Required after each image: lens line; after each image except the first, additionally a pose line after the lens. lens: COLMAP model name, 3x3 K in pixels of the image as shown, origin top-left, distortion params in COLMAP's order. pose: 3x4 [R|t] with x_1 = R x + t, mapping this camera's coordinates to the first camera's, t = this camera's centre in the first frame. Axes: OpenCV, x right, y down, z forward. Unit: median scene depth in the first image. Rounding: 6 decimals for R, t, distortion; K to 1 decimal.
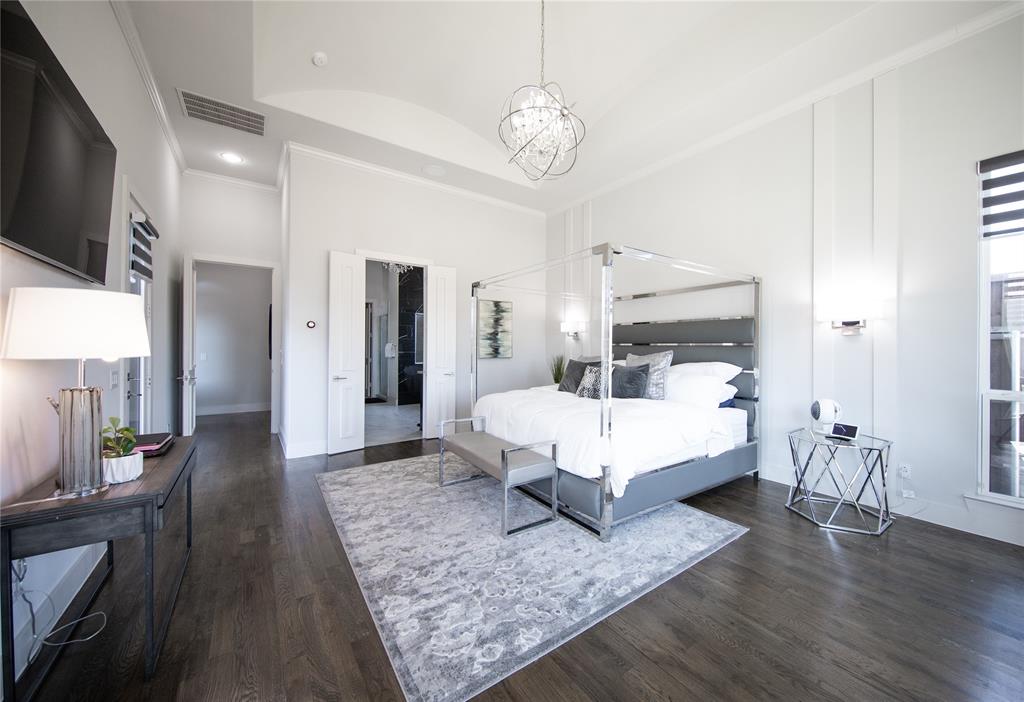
lens RADIAL K [[368.2, 0, 512.0], [0, 368.2, 351.0], [0, 0, 1]] dist [0.000117, 0.000006]
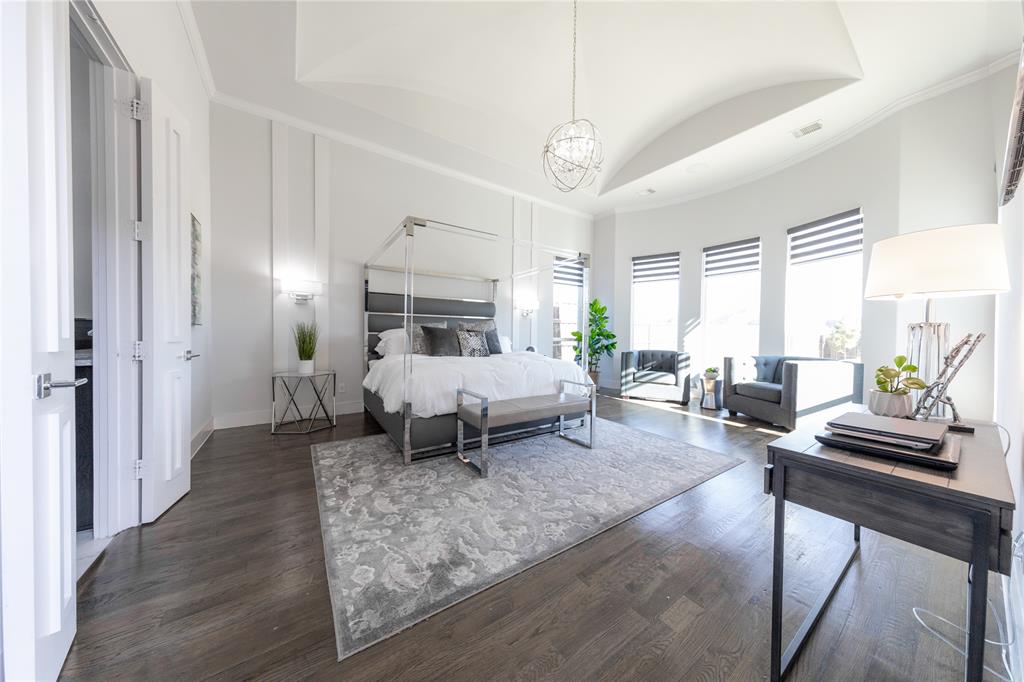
lens RADIAL K [[334.1, 0, 512.0], [0, 334.1, 341.0], [0, 0, 1]] dist [-0.000431, -0.000038]
pose [[0.008321, -0.025769, 0.999633, -0.887335], [0.005483, 0.999654, 0.025724, 0.050390], [-0.999950, 0.005267, 0.008460, 0.908883]]
